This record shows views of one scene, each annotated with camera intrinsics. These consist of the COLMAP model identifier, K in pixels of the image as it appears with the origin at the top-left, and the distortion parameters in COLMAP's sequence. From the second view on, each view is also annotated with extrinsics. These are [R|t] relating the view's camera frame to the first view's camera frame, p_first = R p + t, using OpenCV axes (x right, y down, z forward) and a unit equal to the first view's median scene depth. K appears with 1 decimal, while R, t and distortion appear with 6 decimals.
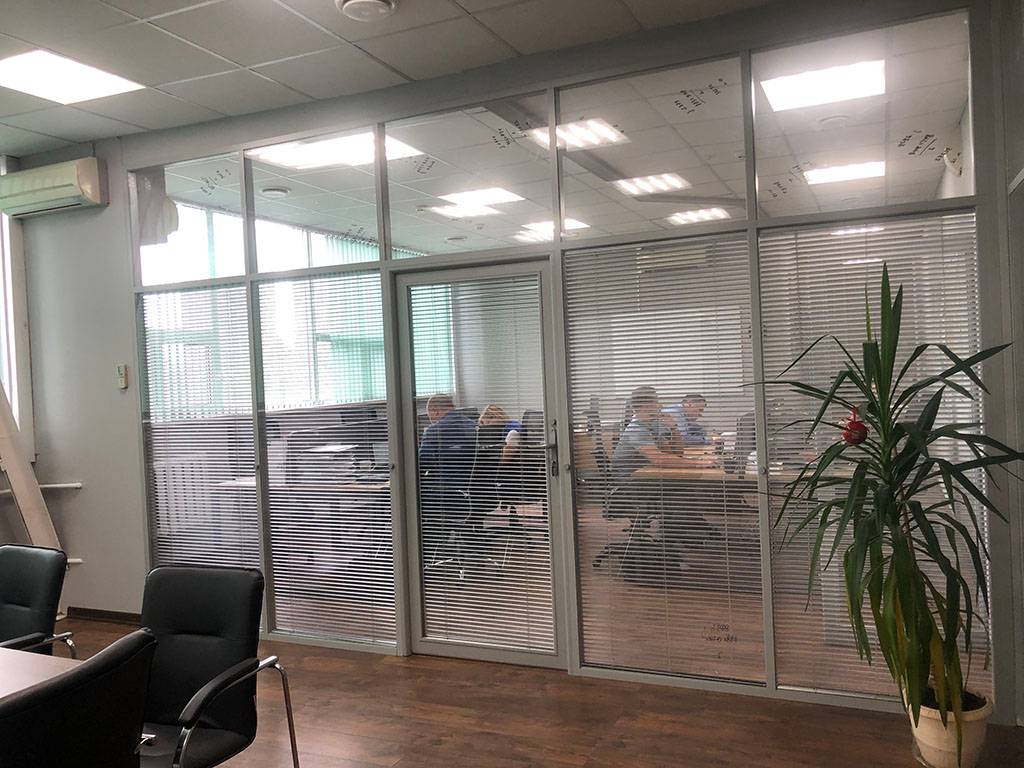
lens RADIAL K [[839.7, 0, 512.0], [0, 839.7, 384.0], [0, 0, 1]] dist [0.039942, 0.001364]
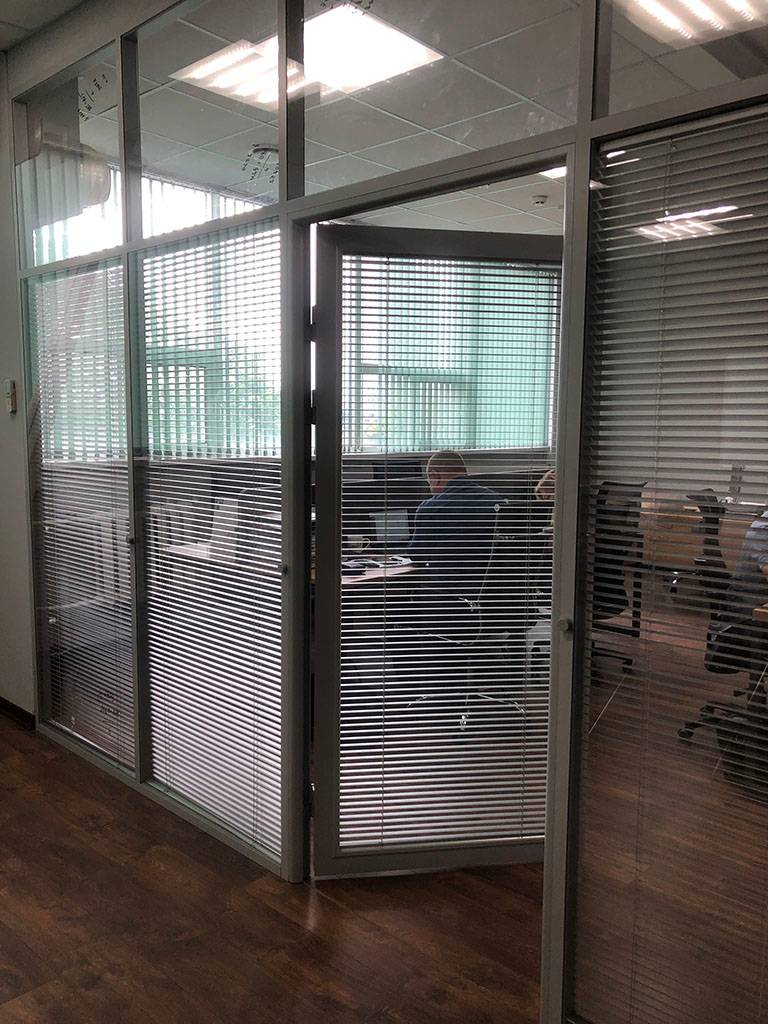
lens RADIAL K [[839.7, 0, 387.6], [0, 839.7, 518.7], [0, 0, 1]] dist [0.039942, 0.001364]
pose [[0.943689, 0.085424, -0.319614, 0.091814], [-0.052543, 0.992526, 0.110139, -0.003165], [0.326634, -0.087144, 0.941125, 0.407184]]
